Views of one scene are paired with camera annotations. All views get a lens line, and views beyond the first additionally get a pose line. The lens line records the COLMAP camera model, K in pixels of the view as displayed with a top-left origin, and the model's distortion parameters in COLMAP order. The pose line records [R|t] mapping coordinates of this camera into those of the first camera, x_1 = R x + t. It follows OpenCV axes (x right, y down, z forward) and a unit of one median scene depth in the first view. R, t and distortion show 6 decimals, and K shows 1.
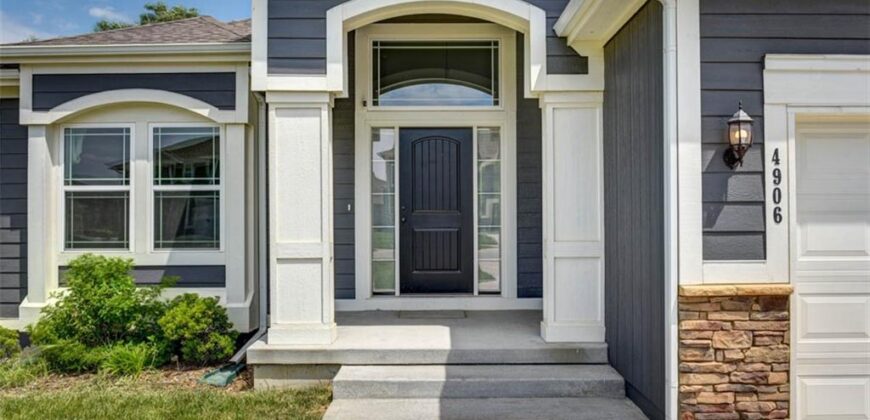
lens RADIAL K [[611.4, 0, 435.0], [0, 611.4, 210.0], [0, 0, 1]] dist [-0.002325, -0.000469]
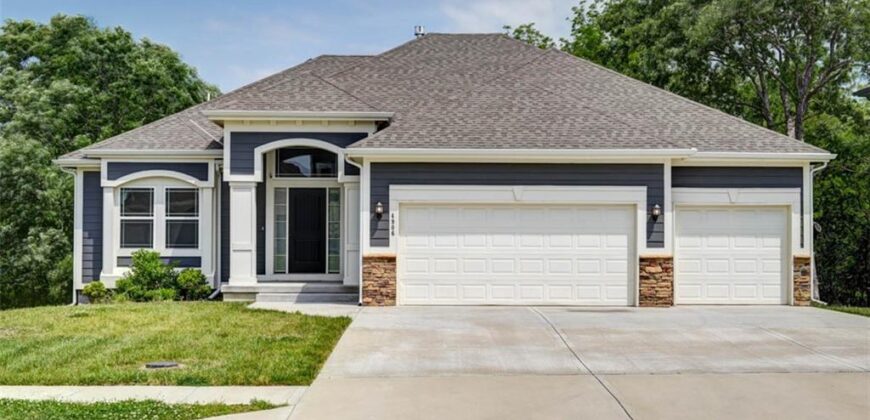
lens RADIAL K [[1085.1, 0, 435.0], [0, 1085.1, 210.0], [0, 0, 1]] dist [0.001141, 0.000691]
pose [[0.999781, 0.007943, 0.019384, 0.407910], [-0.007686, 0.999882, -0.013281, -0.025185], [-0.019488, 0.013129, 0.999724, -2.956381]]
